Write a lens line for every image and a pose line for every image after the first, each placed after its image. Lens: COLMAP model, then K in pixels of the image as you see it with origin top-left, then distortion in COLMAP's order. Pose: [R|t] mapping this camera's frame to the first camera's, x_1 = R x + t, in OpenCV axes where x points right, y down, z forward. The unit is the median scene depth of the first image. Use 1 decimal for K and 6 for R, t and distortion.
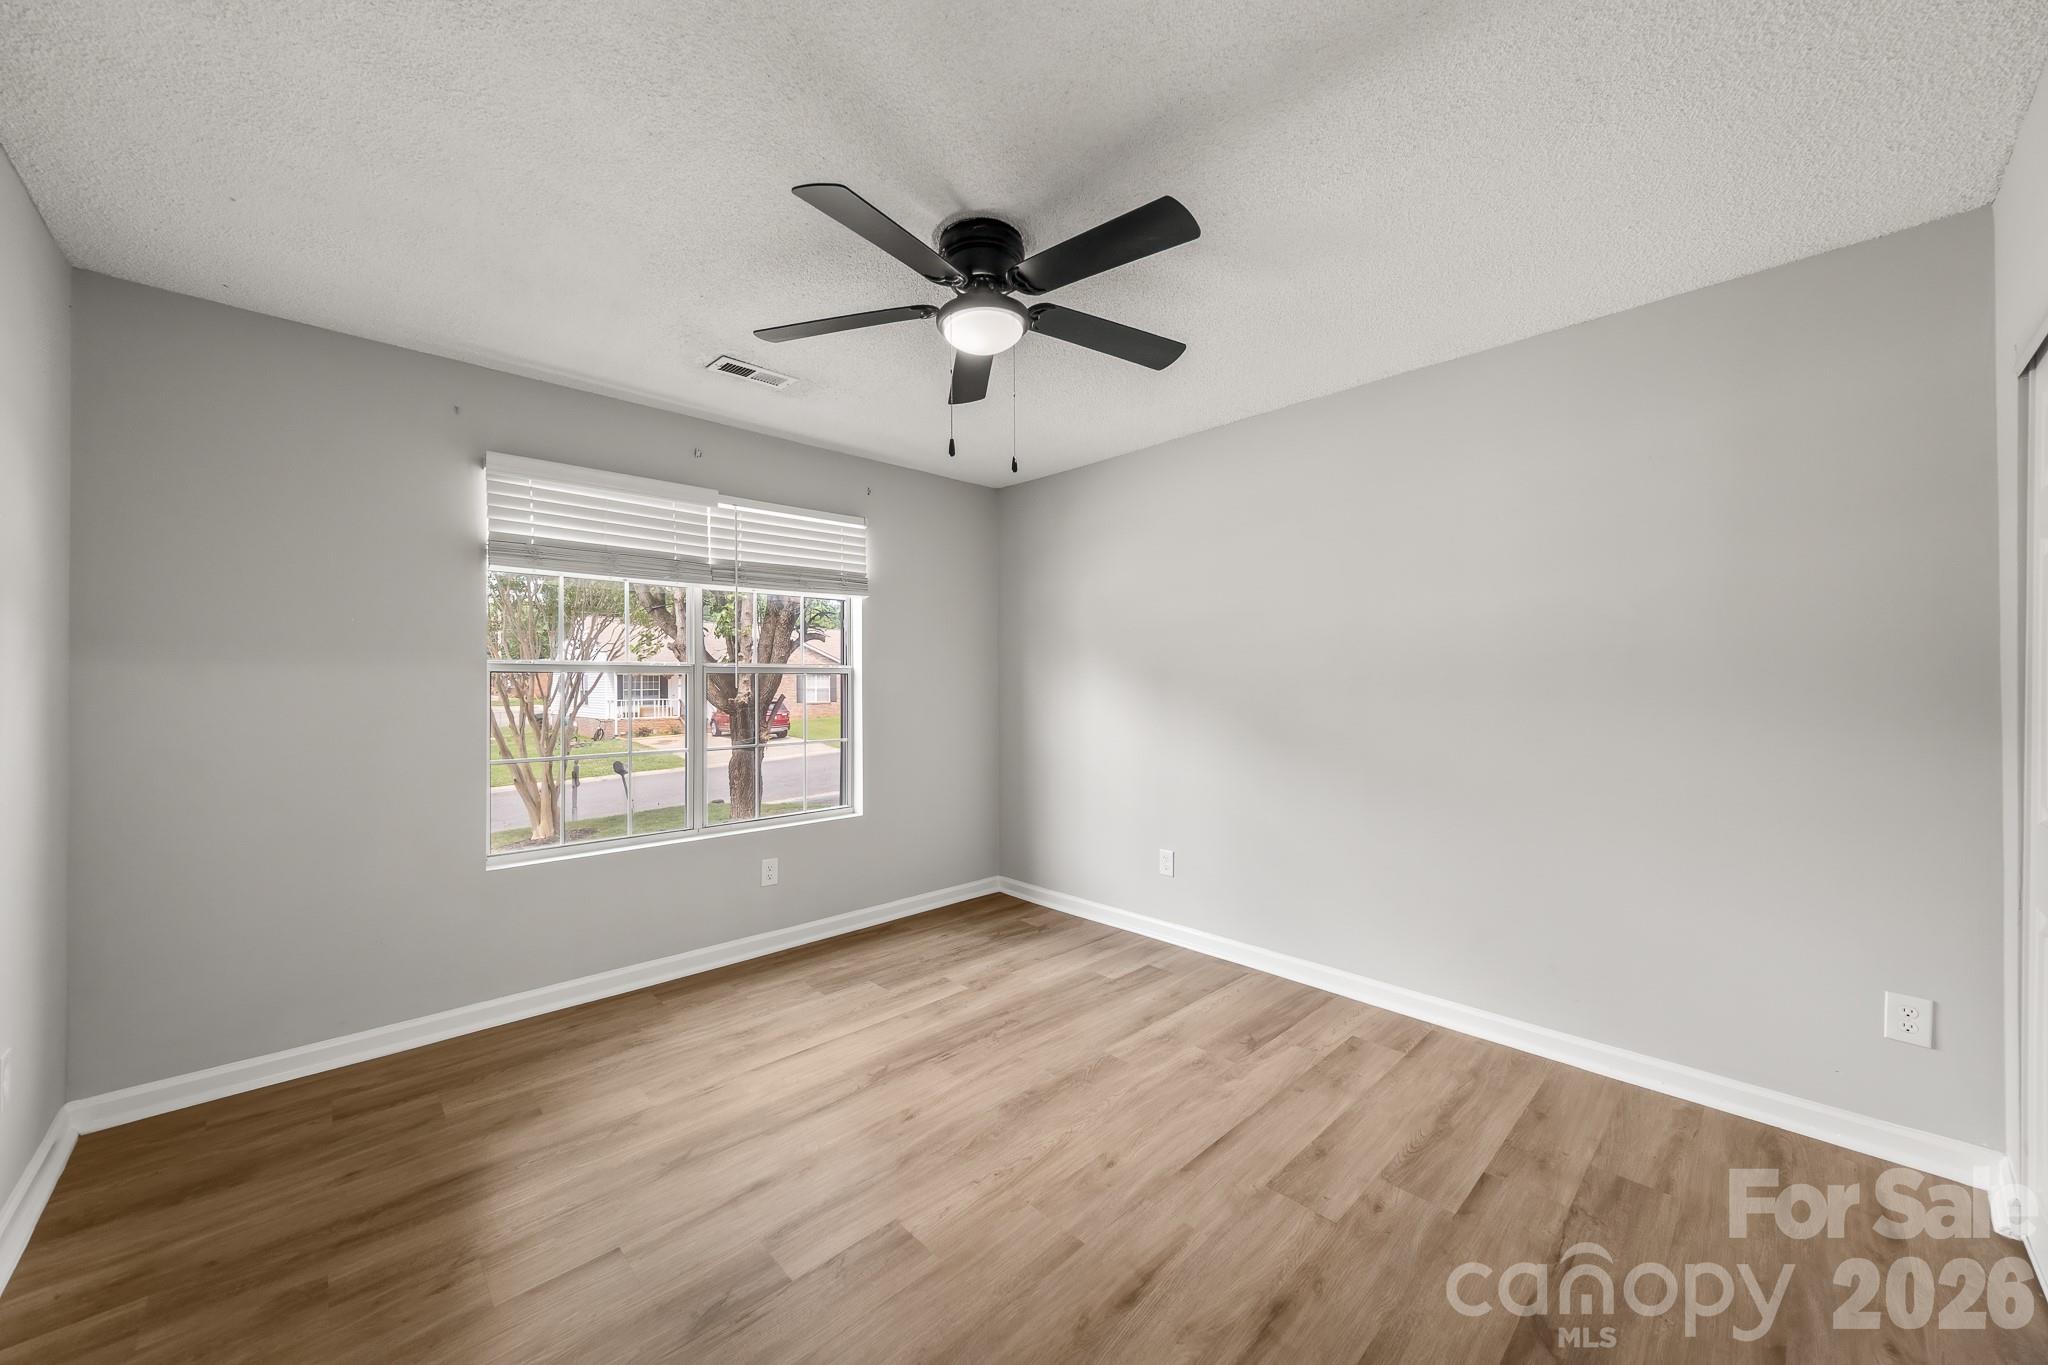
lens RADIAL K [[734.7, 0, 1022.3], [0, 734.7, 679.5], [0, 0, 1]] dist [0.004654, 0.000113]
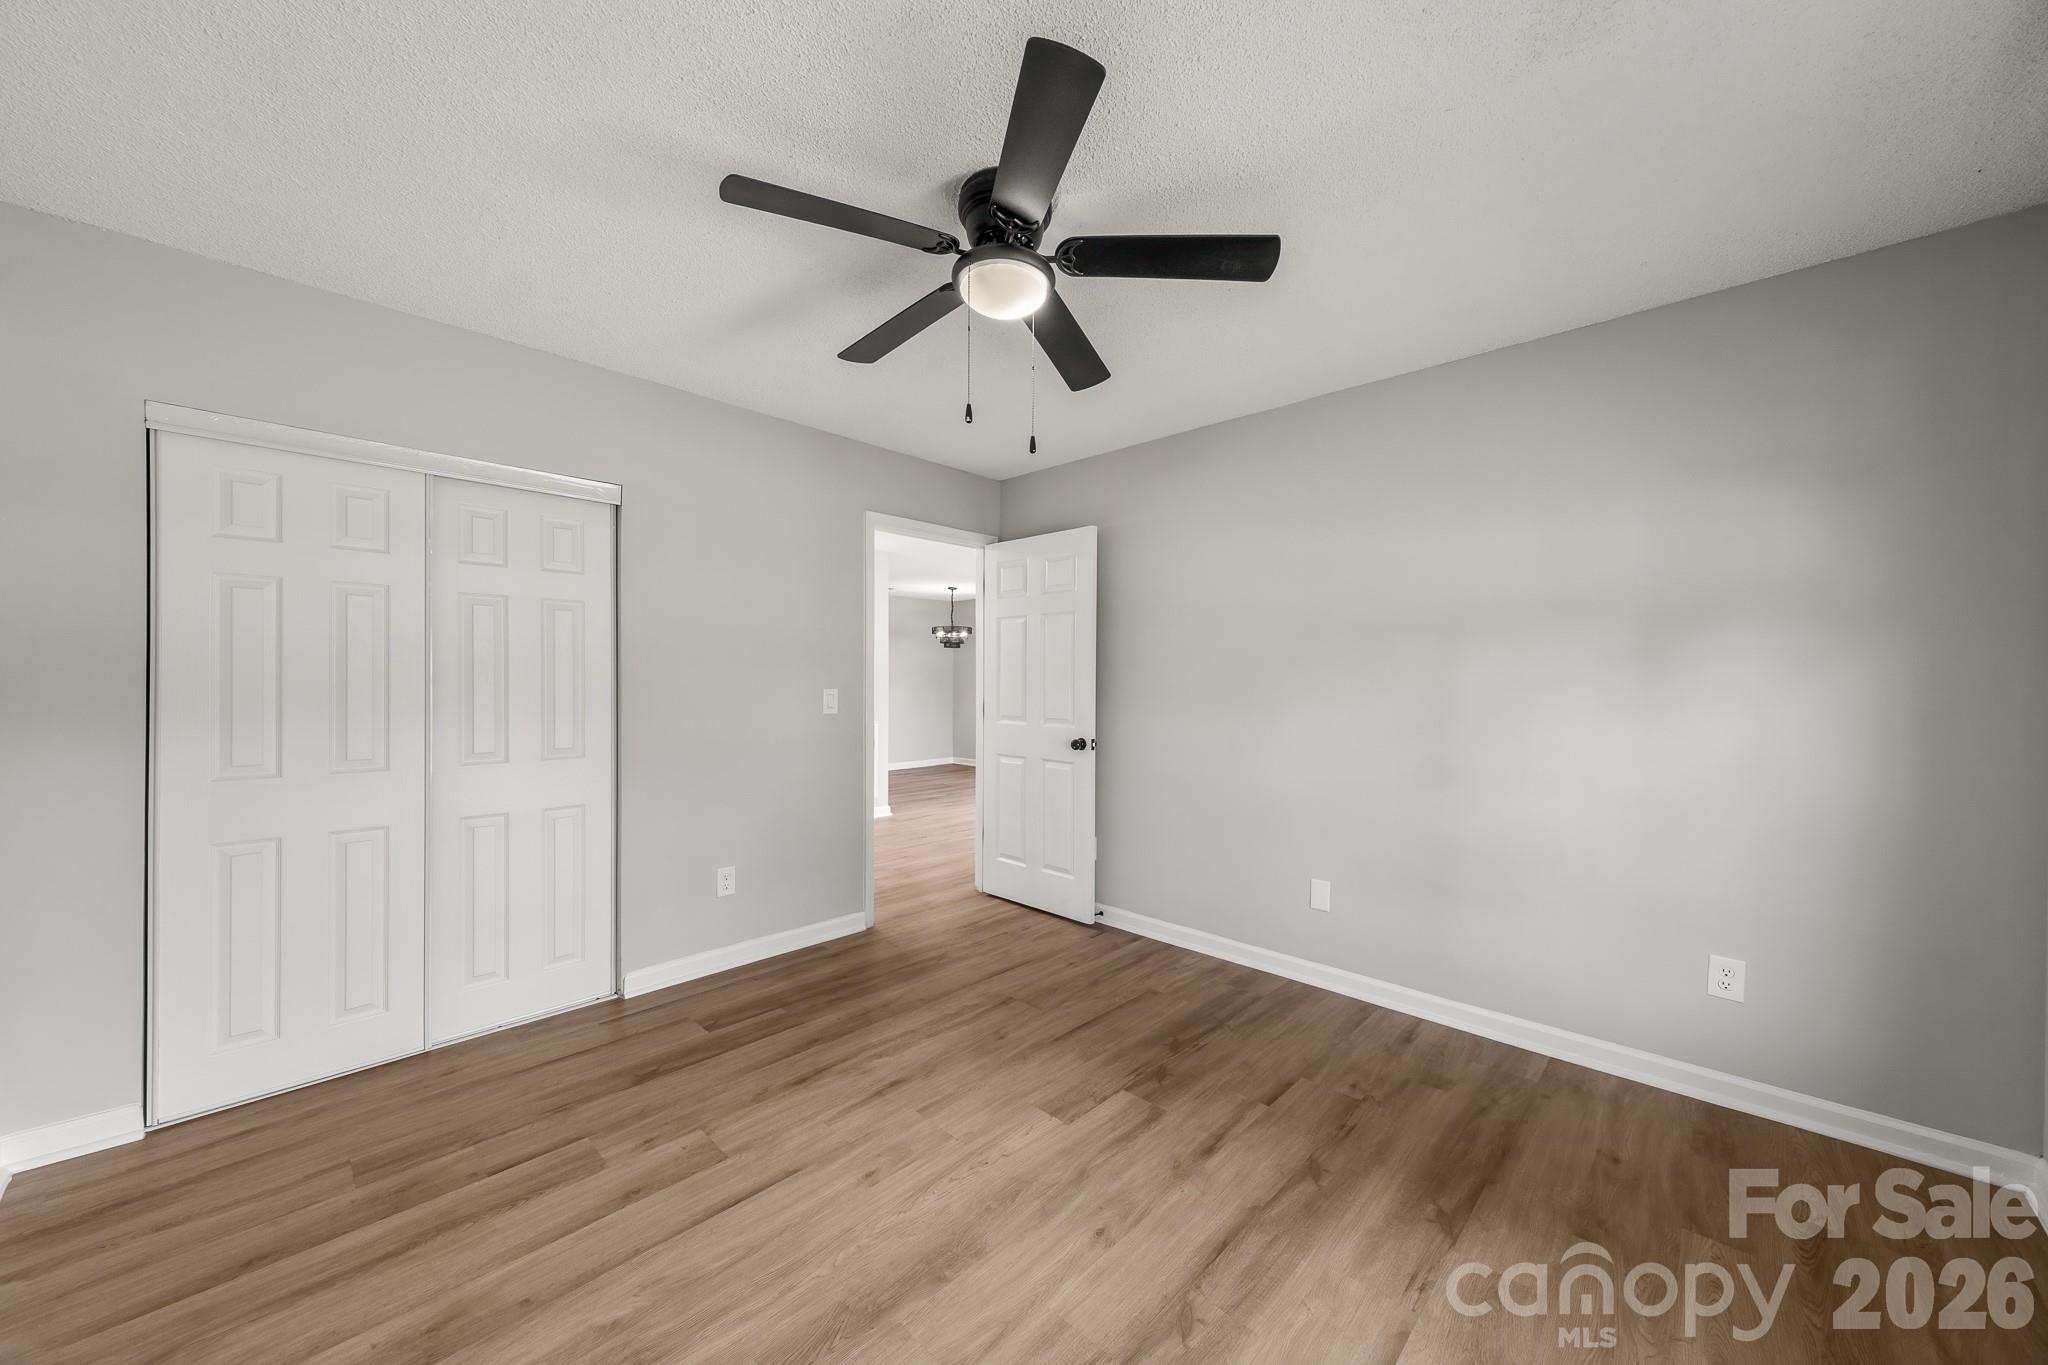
lens RADIAL K [[734.7, 0, 1022.3], [0, 734.7, 679.5], [0, 0, 1]] dist [0.004654, 0.000113]
pose [[-0.999028, -0.003096, -0.043974, -0.038804], [-0.002745, 0.999964, -0.008027, 0.013138], [0.043997, -0.007899, -0.999000, 2.051096]]
